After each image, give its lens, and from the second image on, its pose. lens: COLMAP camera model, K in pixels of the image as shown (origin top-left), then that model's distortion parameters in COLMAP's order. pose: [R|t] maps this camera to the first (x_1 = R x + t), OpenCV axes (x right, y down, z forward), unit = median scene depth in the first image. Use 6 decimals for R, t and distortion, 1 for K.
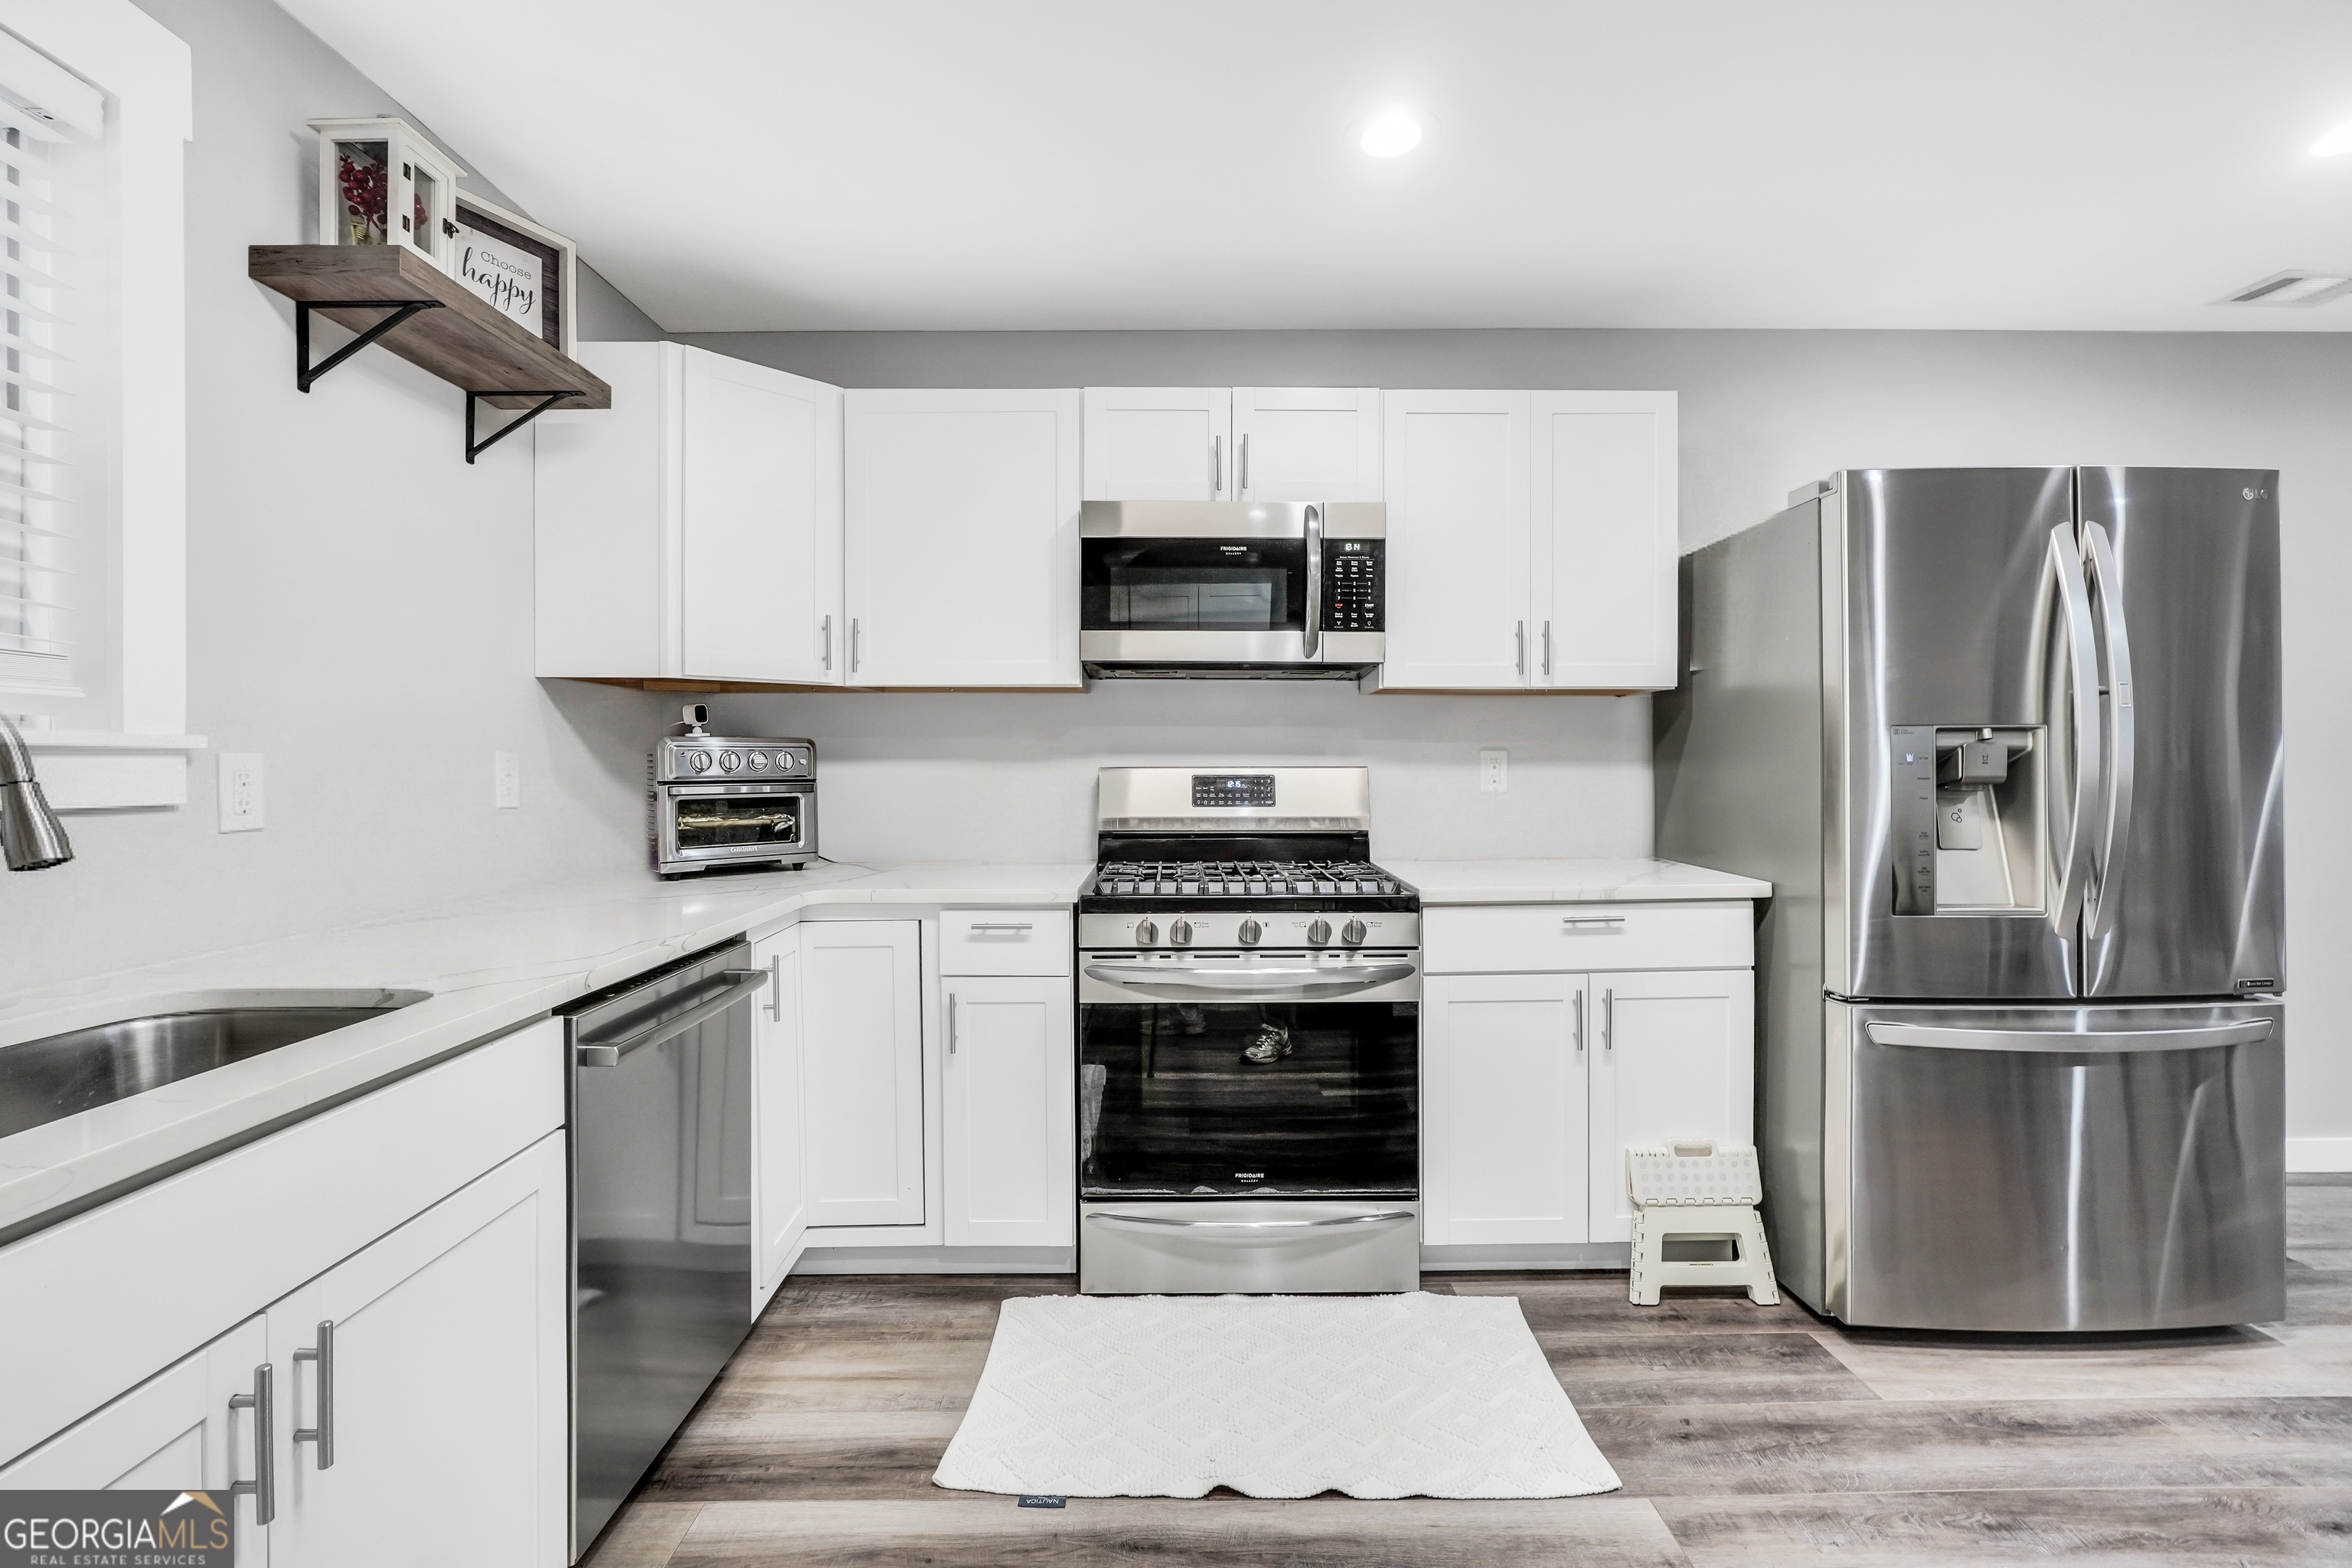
lens RADIAL K [[1014.1, 0, 1157.7], [0, 1014.1, 772.0], [0, 0, 1]] dist [-0.014927, 0.003252]
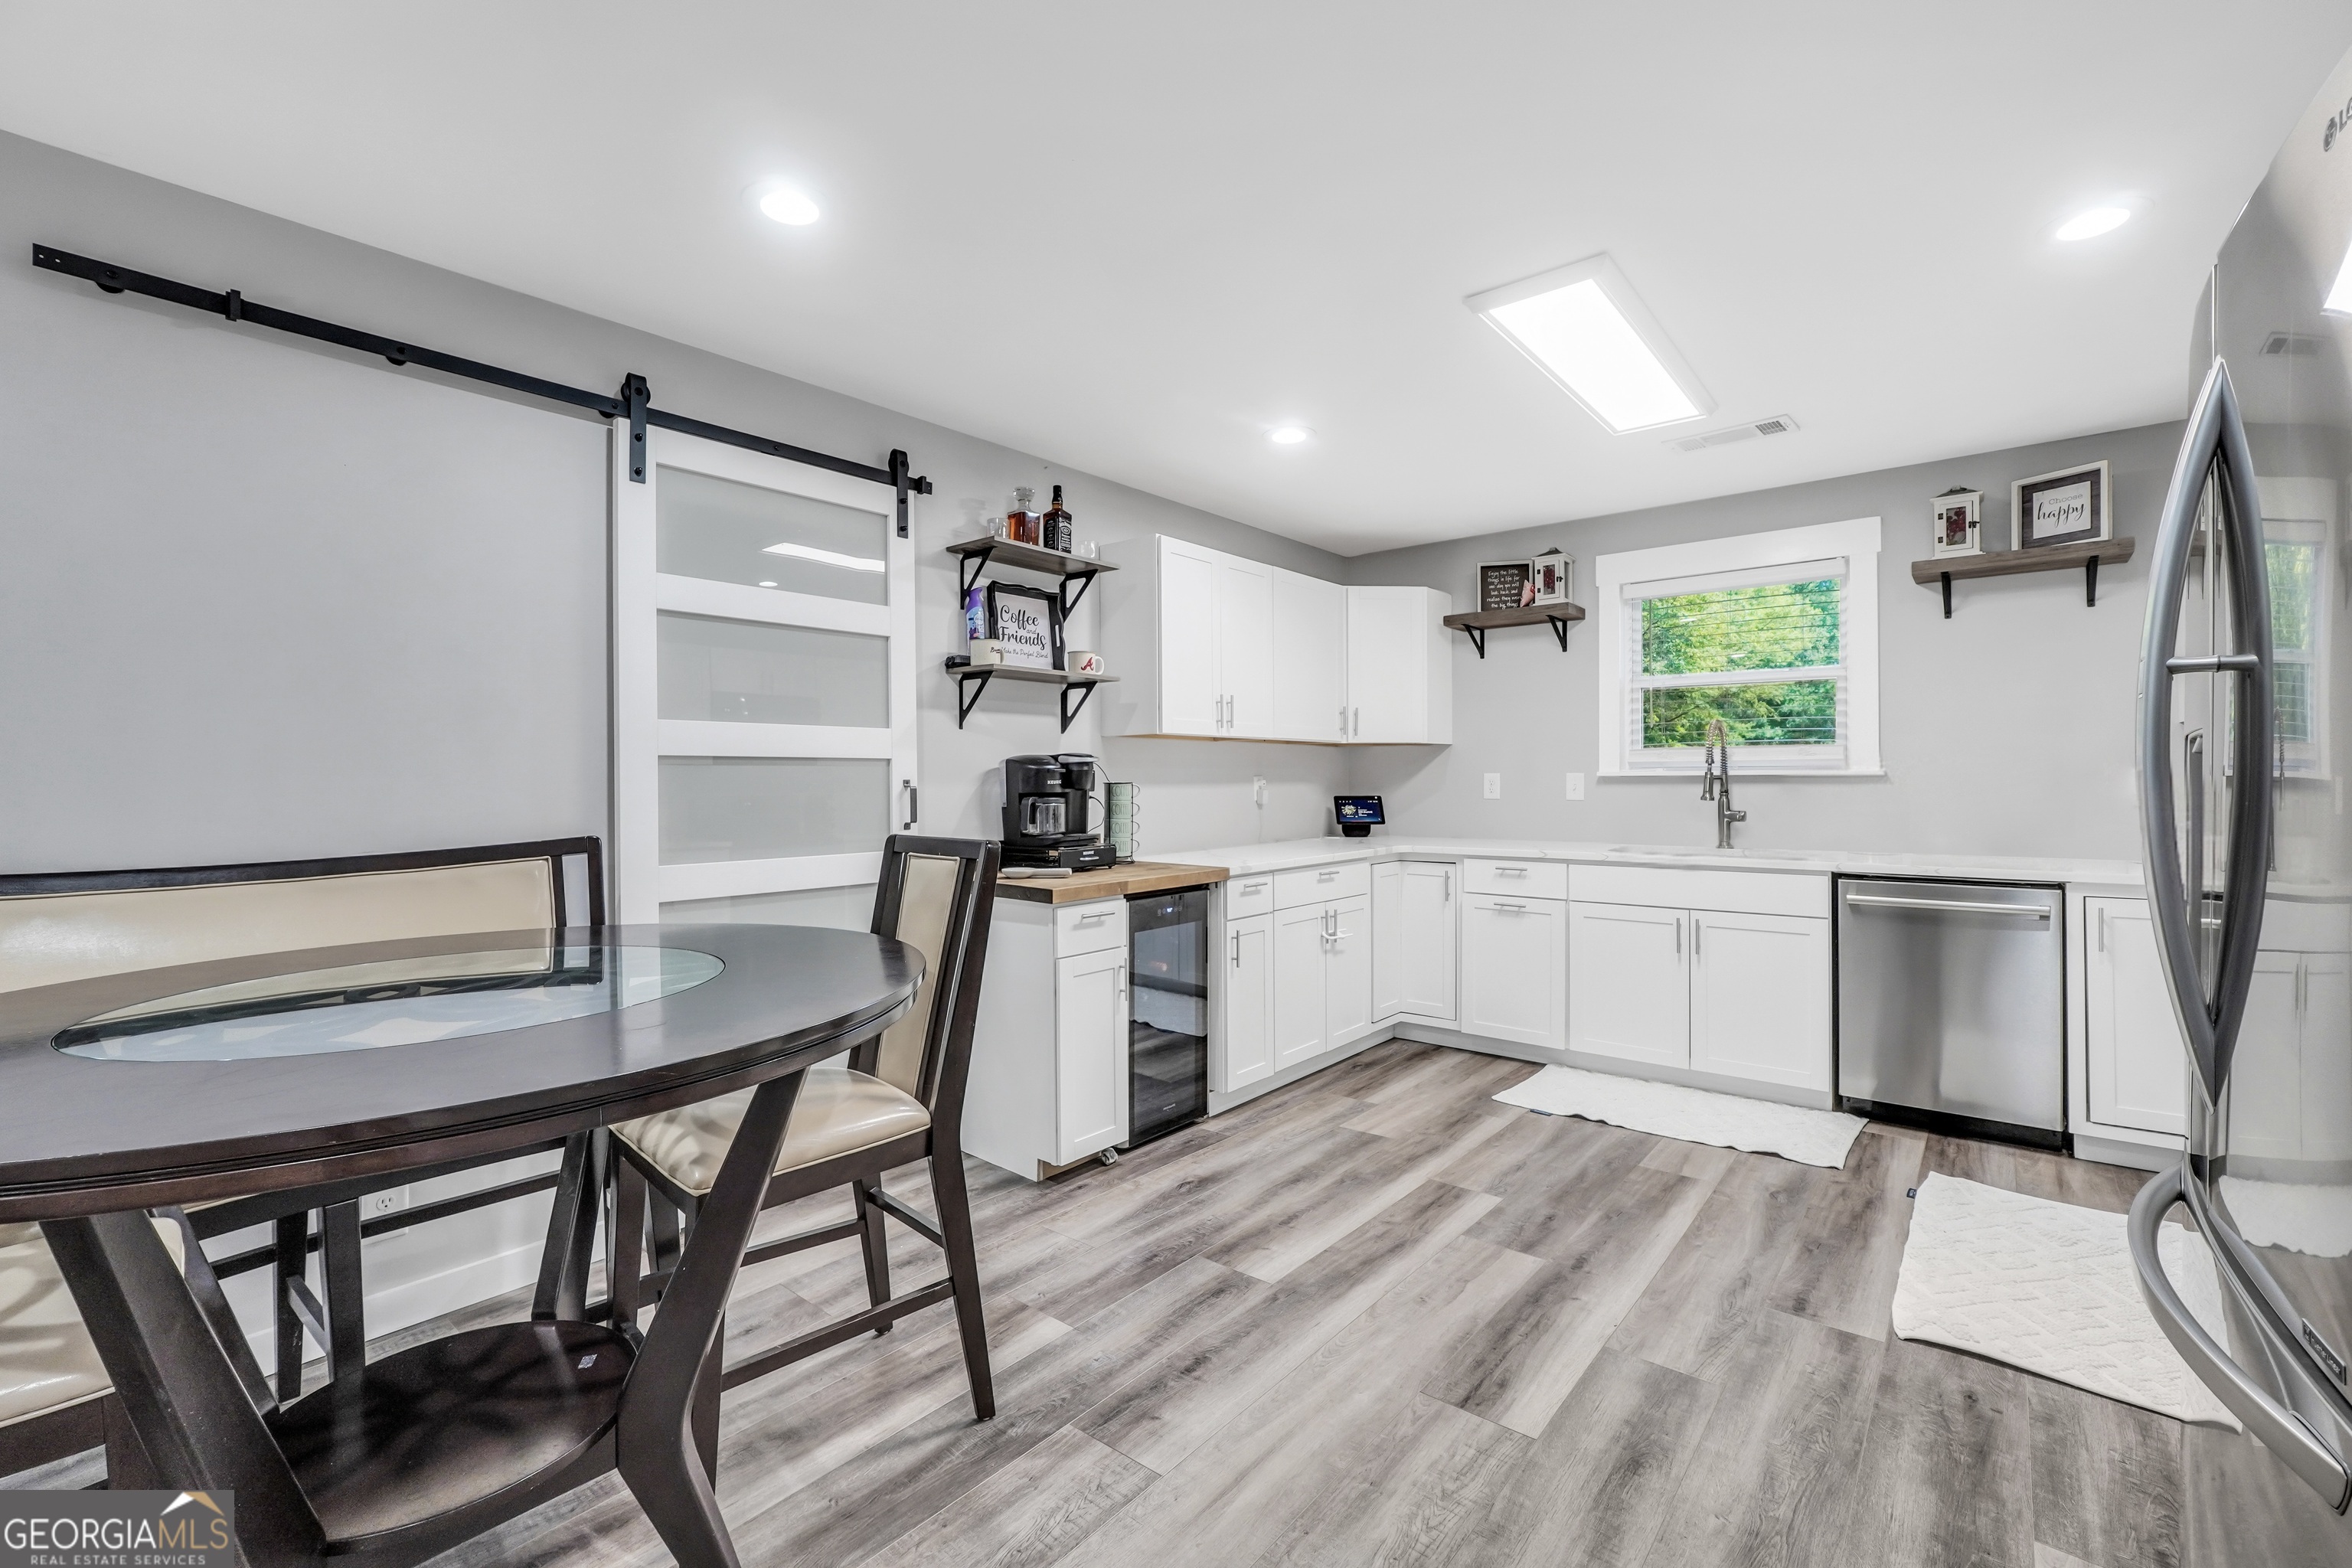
lens RADIAL K [[987.8, 0, 1164.6], [0, 987.8, 776.4], [0, 0, 1]] dist [-0.016498, 0.005238]
pose [[-0.642800, 0.002963, -0.766029, 1.509667], [-0.001787, 0.999984, 0.005367, -0.019458], [0.766032, 0.004819, -0.642784, 0.795384]]
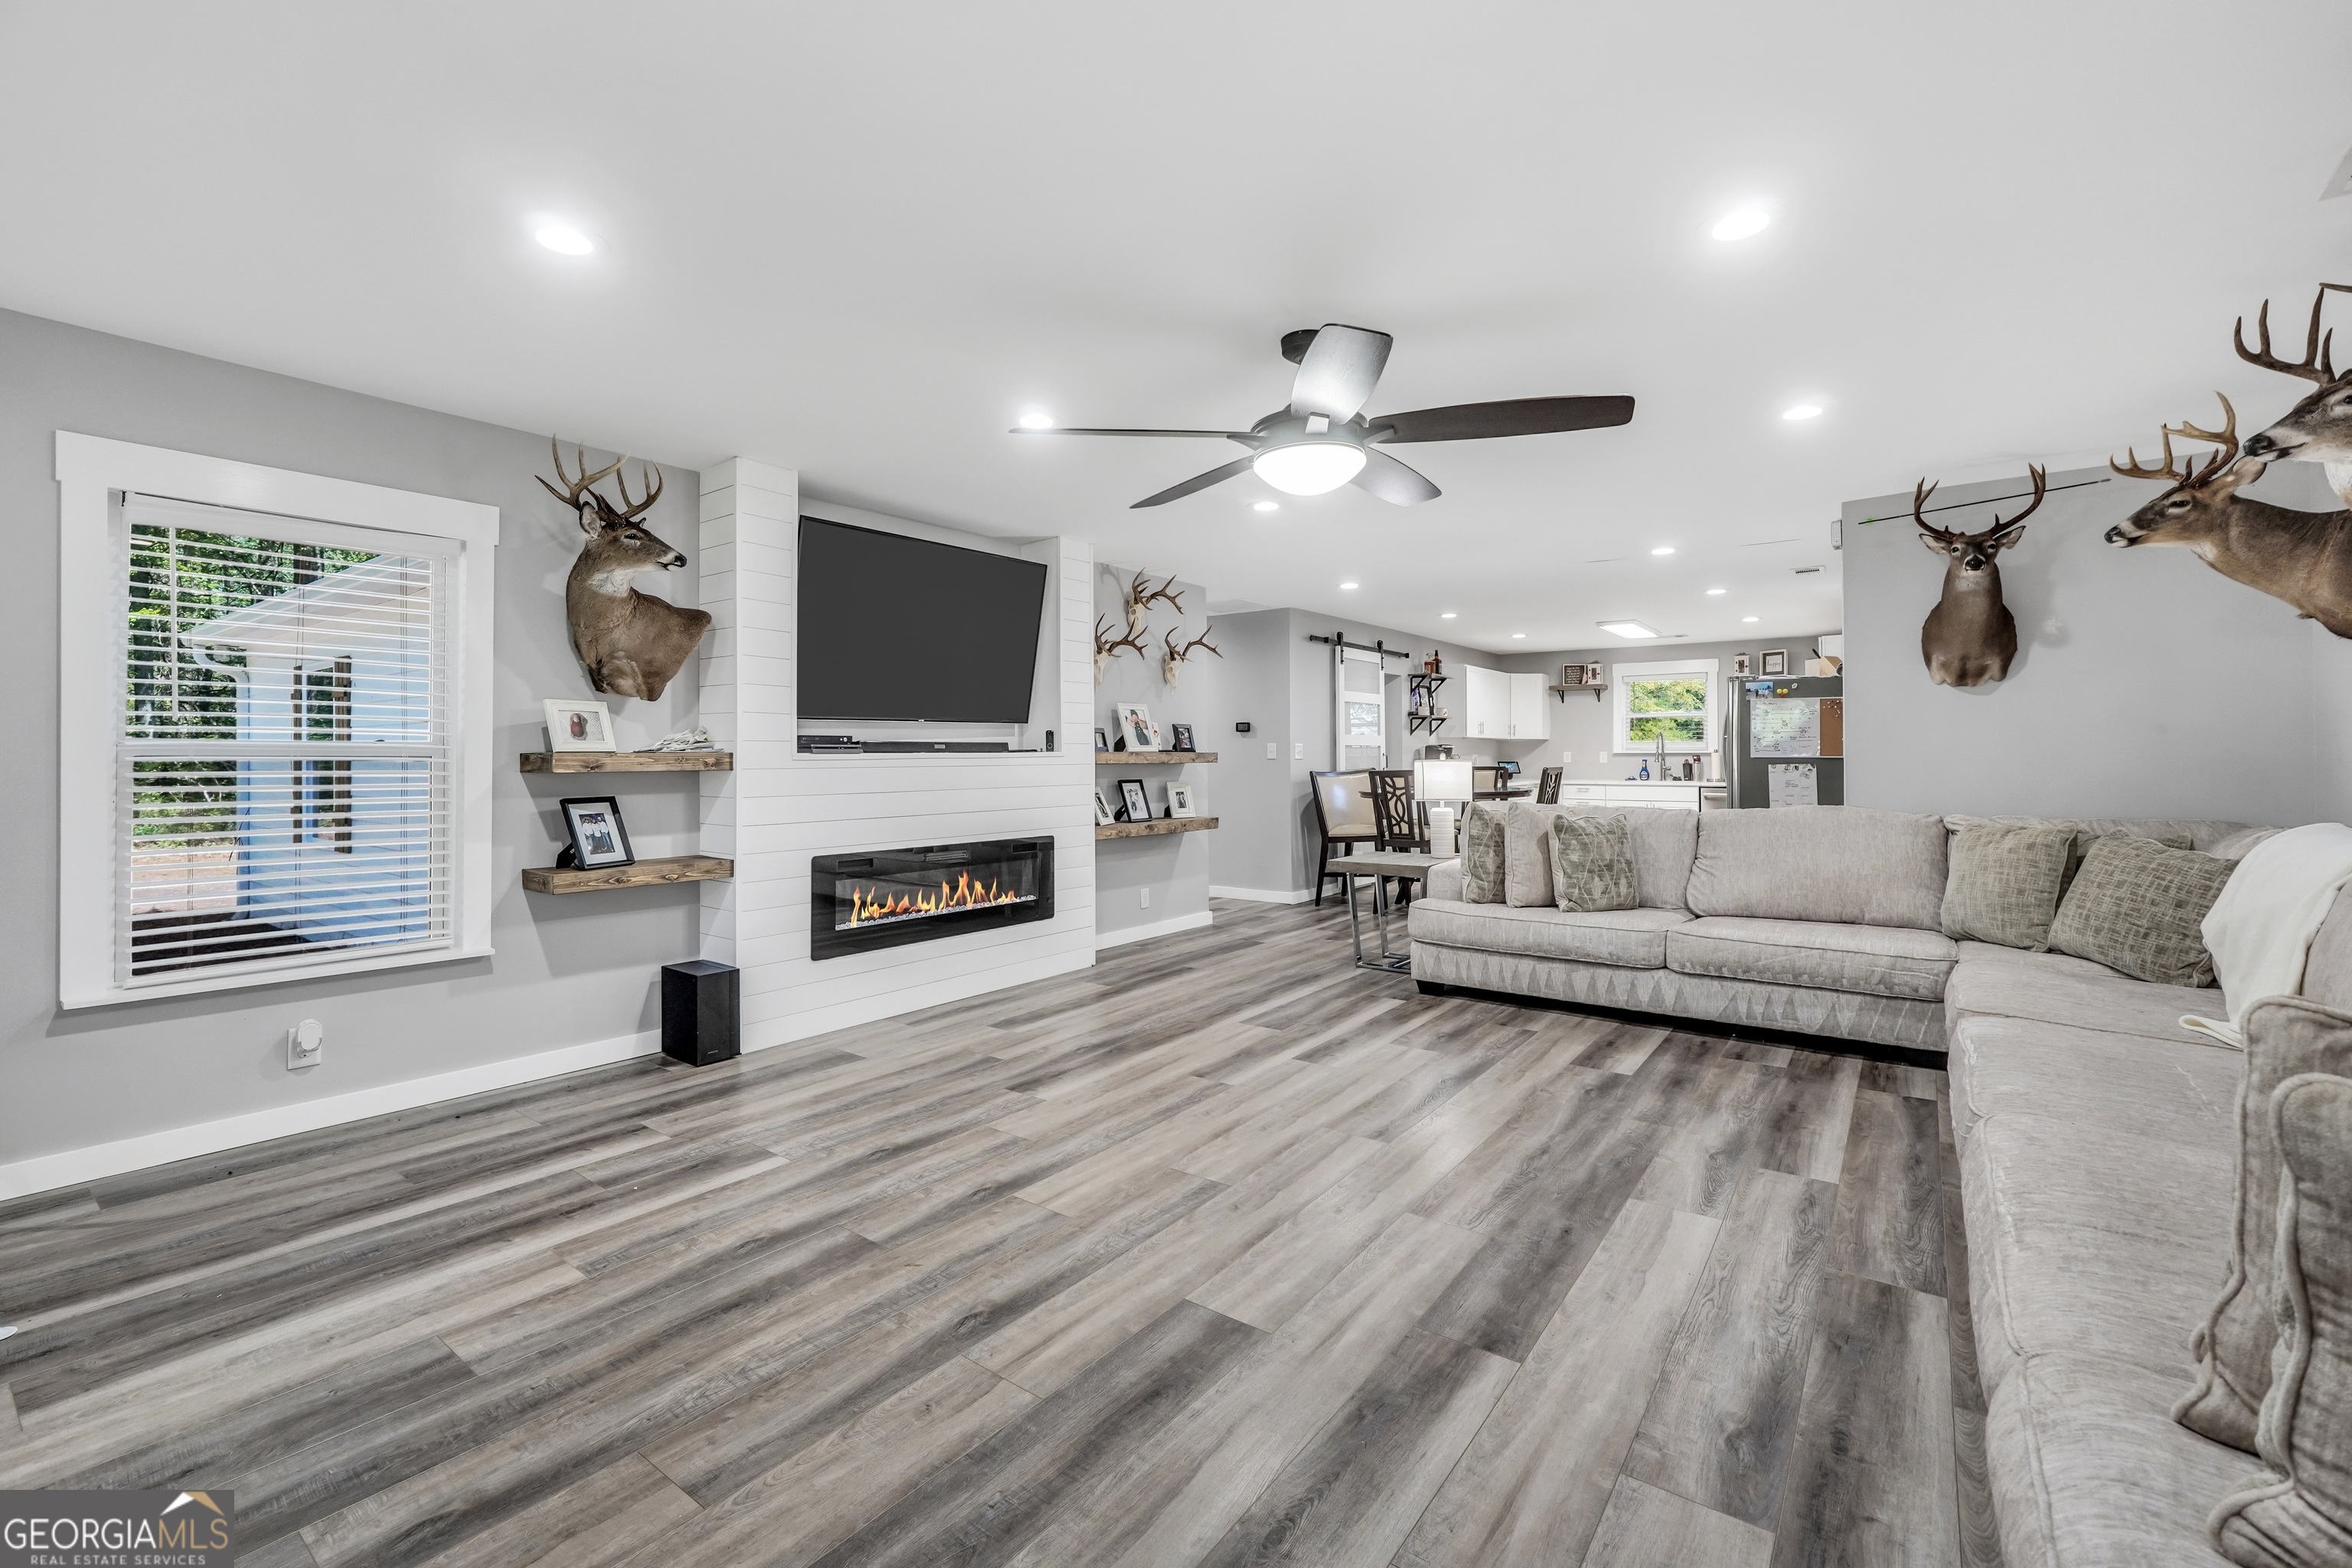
lens RADIAL K [[1016.9, 0, 1166.3], [0, 1016.9, 773.8], [0, 0, 1]] dist [-0.003055, -0.000434]
pose [[-0.608345, 0.017082, -0.793489, 4.970777], [0.002355, 0.999803, 0.019718, -0.012960], [0.793669, 0.010127, -0.608265, 1.540796]]
